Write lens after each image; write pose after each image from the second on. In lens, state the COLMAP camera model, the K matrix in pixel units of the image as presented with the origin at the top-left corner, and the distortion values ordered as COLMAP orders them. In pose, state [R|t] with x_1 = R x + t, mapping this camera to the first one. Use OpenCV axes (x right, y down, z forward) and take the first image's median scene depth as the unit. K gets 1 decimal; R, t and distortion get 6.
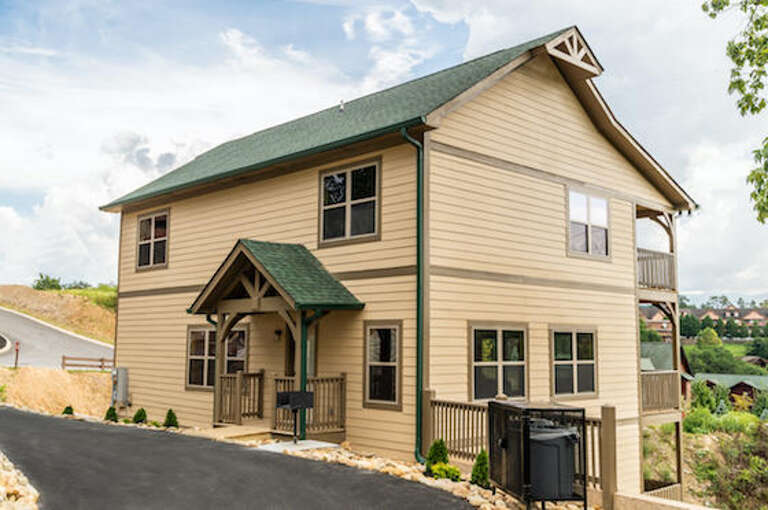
lens RADIAL K [[748.3, 0, 384.0], [0, 748.3, 255.0], [0, 0, 1]] dist [-0.001989, -0.001519]
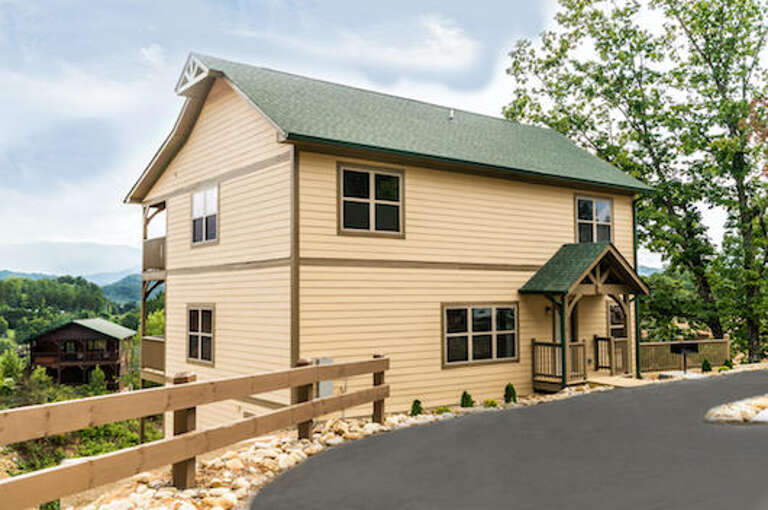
lens RADIAL K [[726.3, 0, 384.6], [0, 726.3, 270.0], [0, 0, 1]] dist [0.003116, 0.006958]
pose [[0.123519, 0.040359, 0.991521, -1.290402], [-0.098761, 0.994712, -0.028185, 0.074037], [-0.987416, -0.094442, 0.126852, 0.933557]]
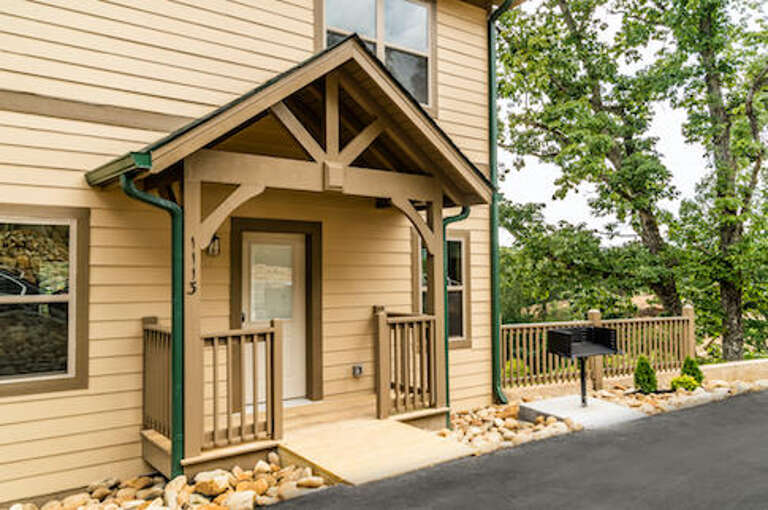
lens RADIAL K [[620.8, 0, 396.1], [0, 620.8, 258.7], [0, 0, 1]] dist [0.005167, -0.001771]
pose [[0.115956, 0.035354, 0.992625, -0.405152], [-0.095285, 0.995153, -0.024313, 0.090164], [-0.988673, -0.091764, 0.118763, 0.649020]]
